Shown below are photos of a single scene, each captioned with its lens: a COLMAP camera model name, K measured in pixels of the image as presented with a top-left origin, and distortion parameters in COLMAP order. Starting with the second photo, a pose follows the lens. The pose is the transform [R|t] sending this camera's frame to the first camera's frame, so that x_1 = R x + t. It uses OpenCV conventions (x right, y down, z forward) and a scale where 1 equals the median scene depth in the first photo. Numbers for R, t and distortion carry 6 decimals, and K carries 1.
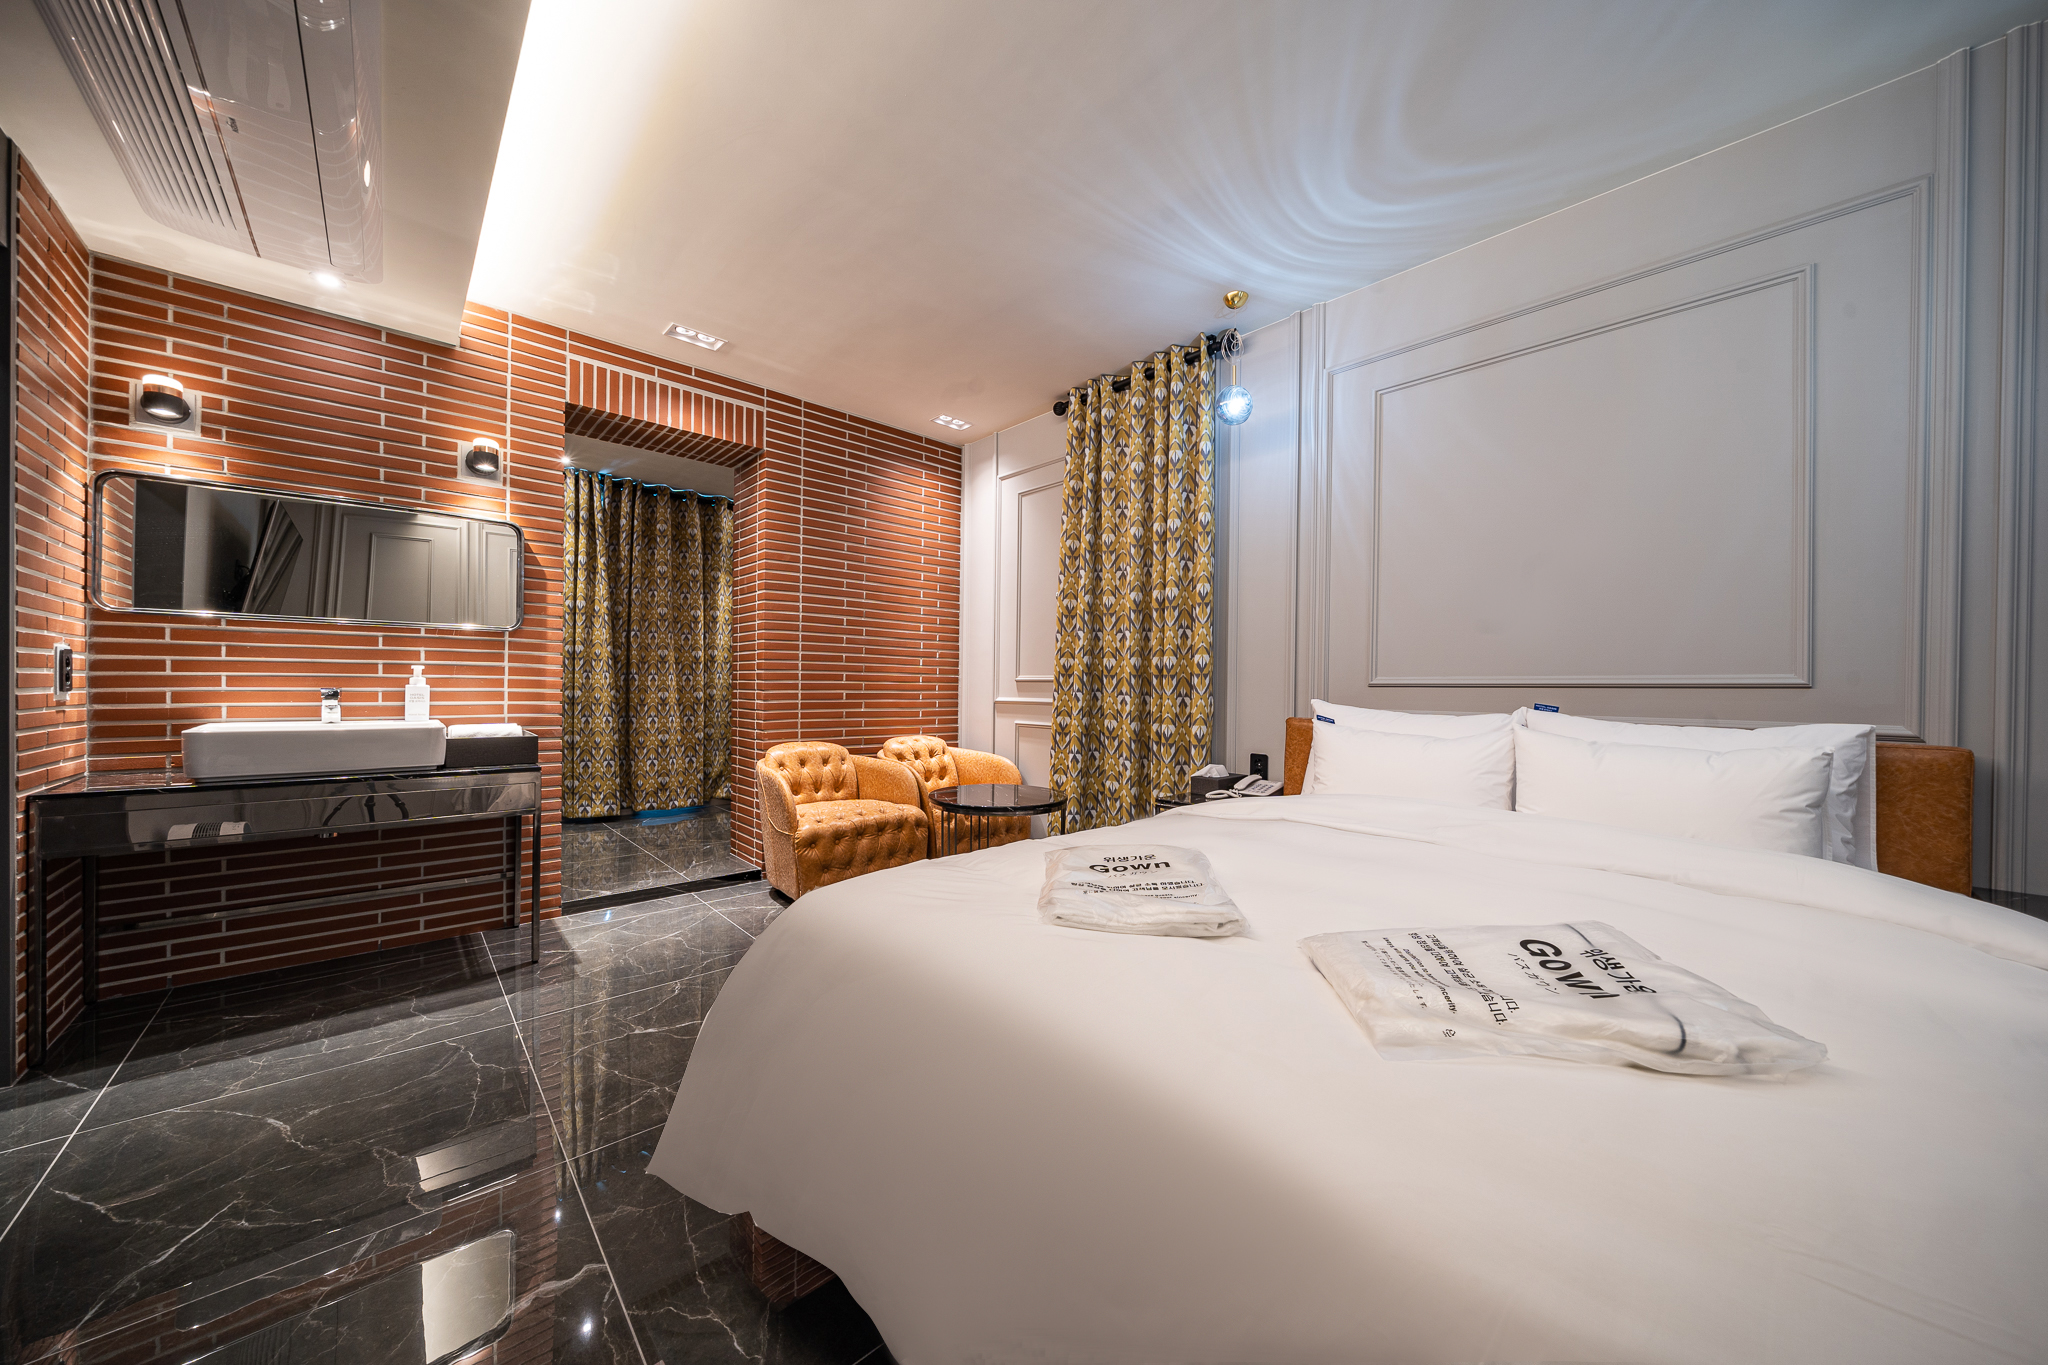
lens RADIAL K [[710.0, 0, 1023.1], [0, 710.0, 686.3], [0, 0, 1]] dist [-0.007060, 0.000506]
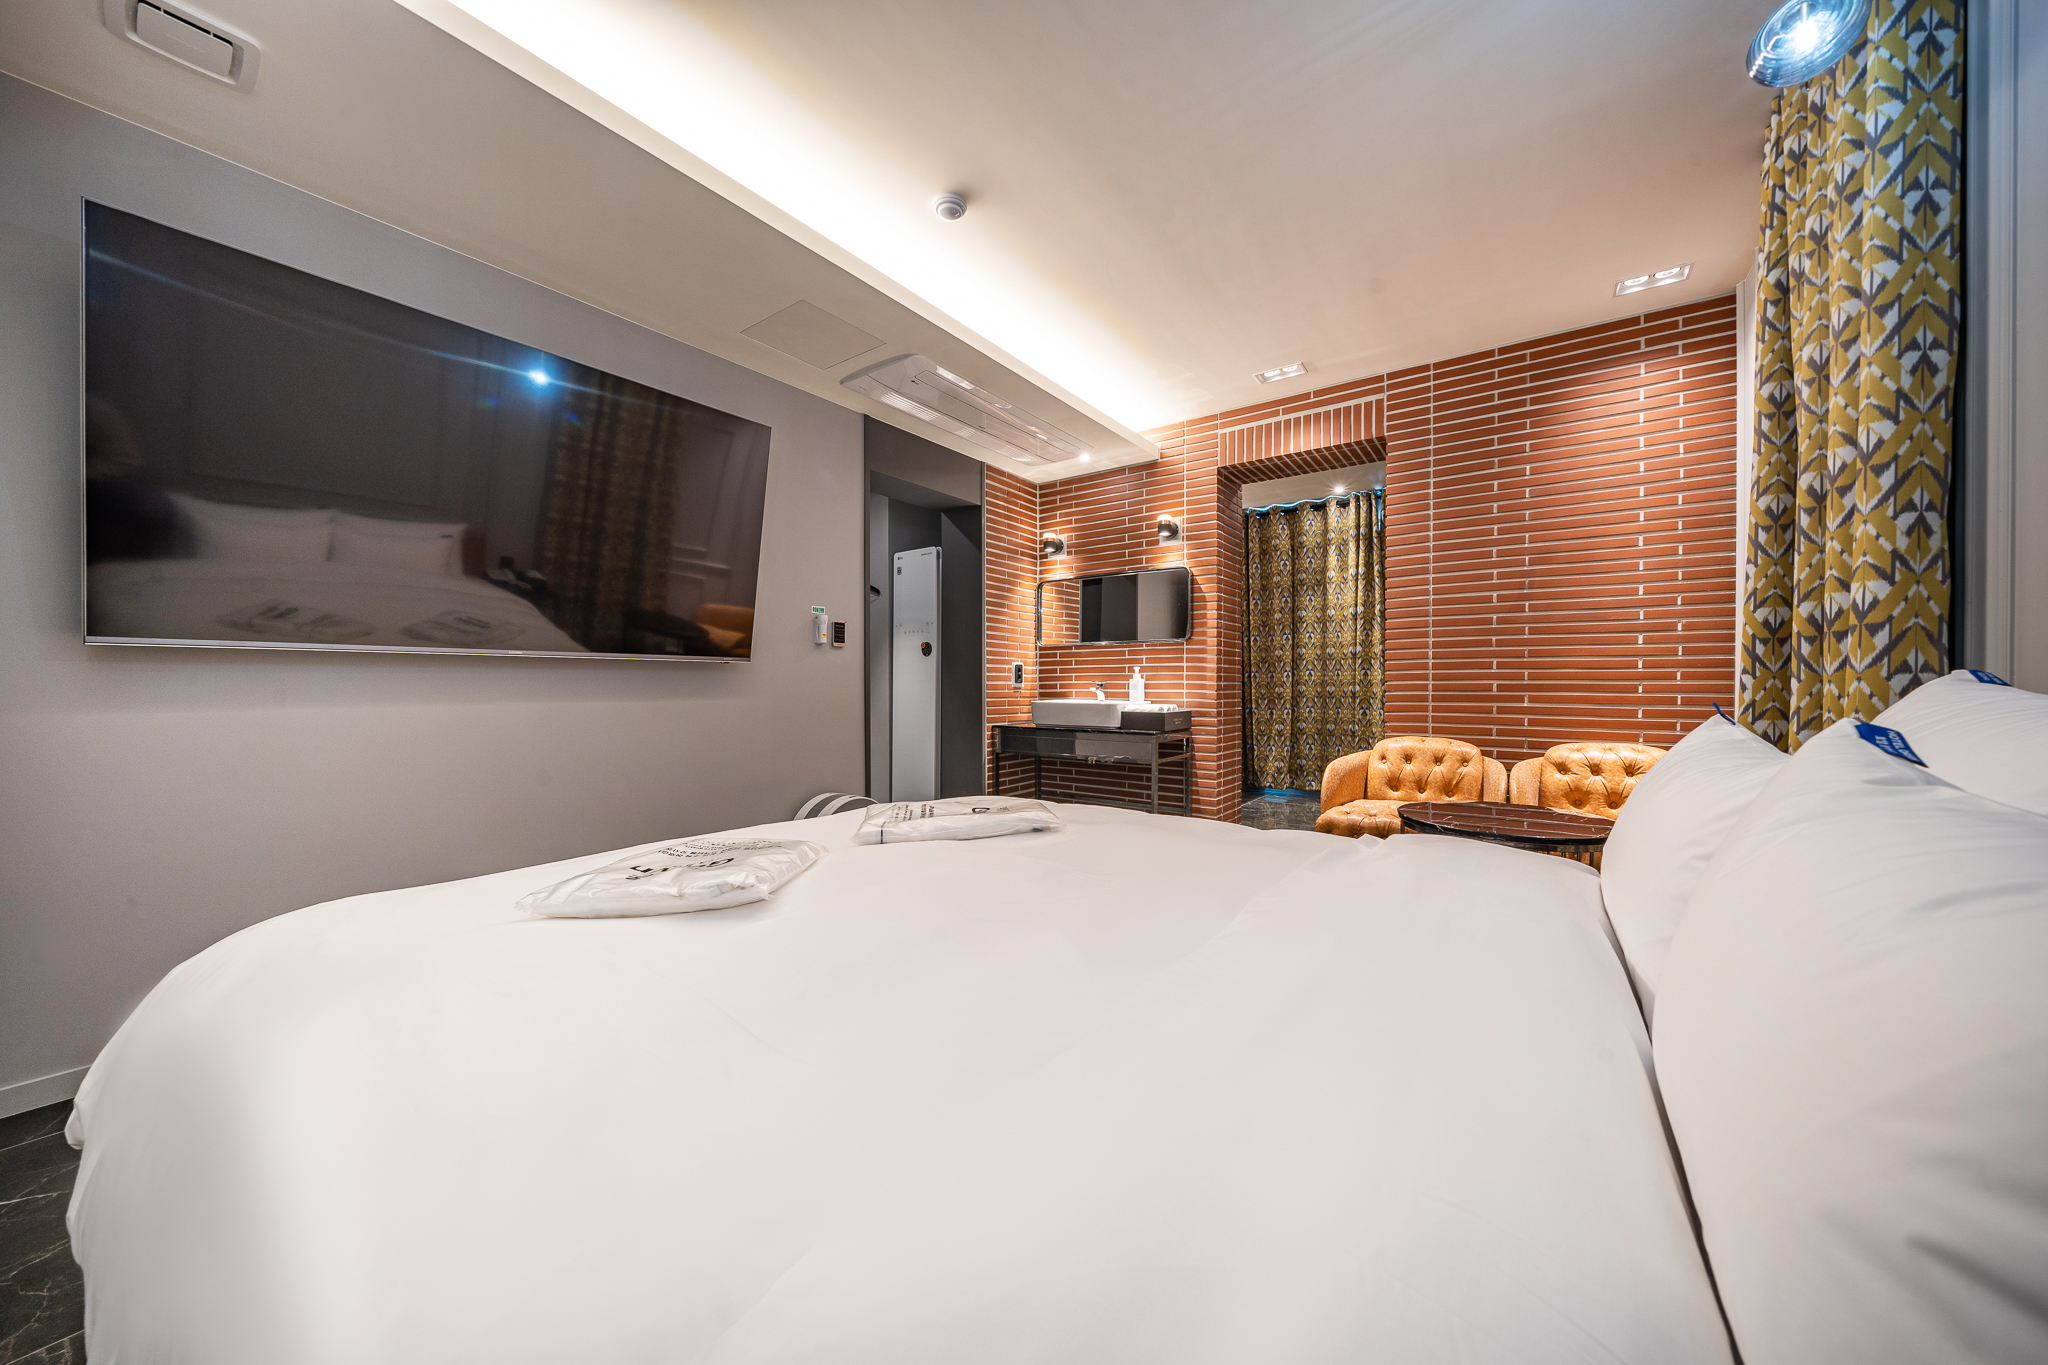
lens RADIAL K [[710.0, 0, 1021.8], [0, 710.0, 681.8], [0, 0, 1]] dist [-0.007060, 0.000506]
pose [[0.173185, -0.015085, -0.984774, 0.573541], [-0.000142, 0.999882, -0.015341, 0.024363], [0.984889, 0.002796, 0.173162, 0.379422]]
